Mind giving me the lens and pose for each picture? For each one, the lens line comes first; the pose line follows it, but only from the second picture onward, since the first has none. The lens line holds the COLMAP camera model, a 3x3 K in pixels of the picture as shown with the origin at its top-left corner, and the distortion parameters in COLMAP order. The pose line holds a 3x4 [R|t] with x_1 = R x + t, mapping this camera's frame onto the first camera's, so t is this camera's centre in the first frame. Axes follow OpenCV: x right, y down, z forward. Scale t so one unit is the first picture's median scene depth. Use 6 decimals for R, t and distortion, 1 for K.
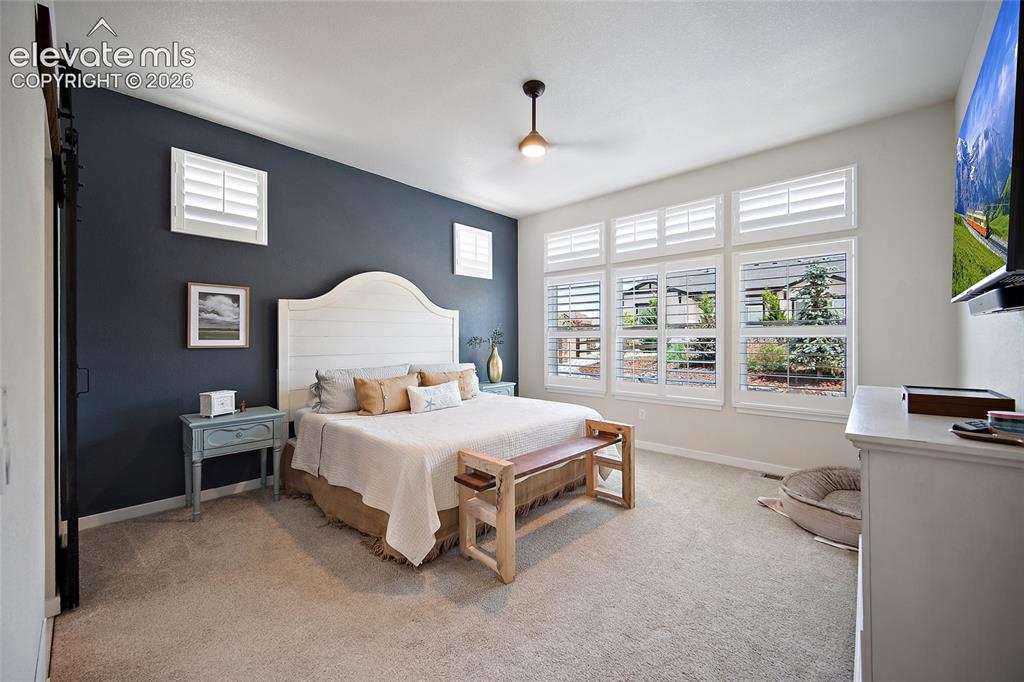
lens RADIAL K [[403.6, 0, 512.2], [0, 403.6, 340.4], [0, 0, 1]] dist [0.000713, 0.000277]
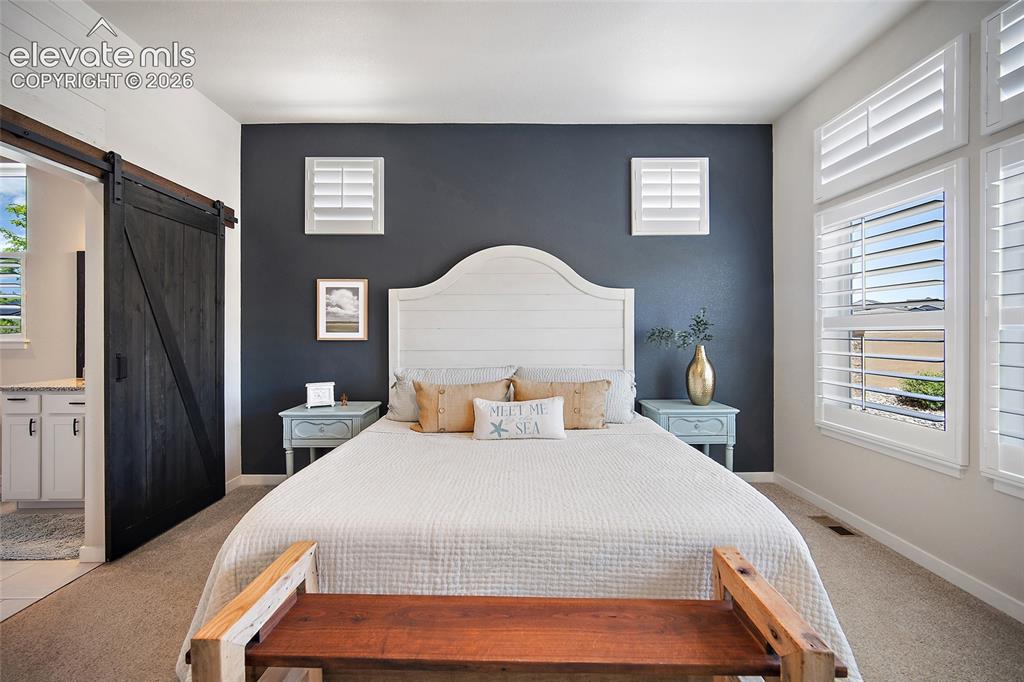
lens RADIAL K [[403.6, 0, 512.9], [0, 403.6, 333.9], [0, 0, 1]] dist [0.000713, 0.000277]
pose [[0.684487, 0.005311, -0.729006, 0.311911], [-0.002959, 0.999985, 0.004506, -0.003286], [0.729019, -0.000927, 0.684493, 0.582417]]
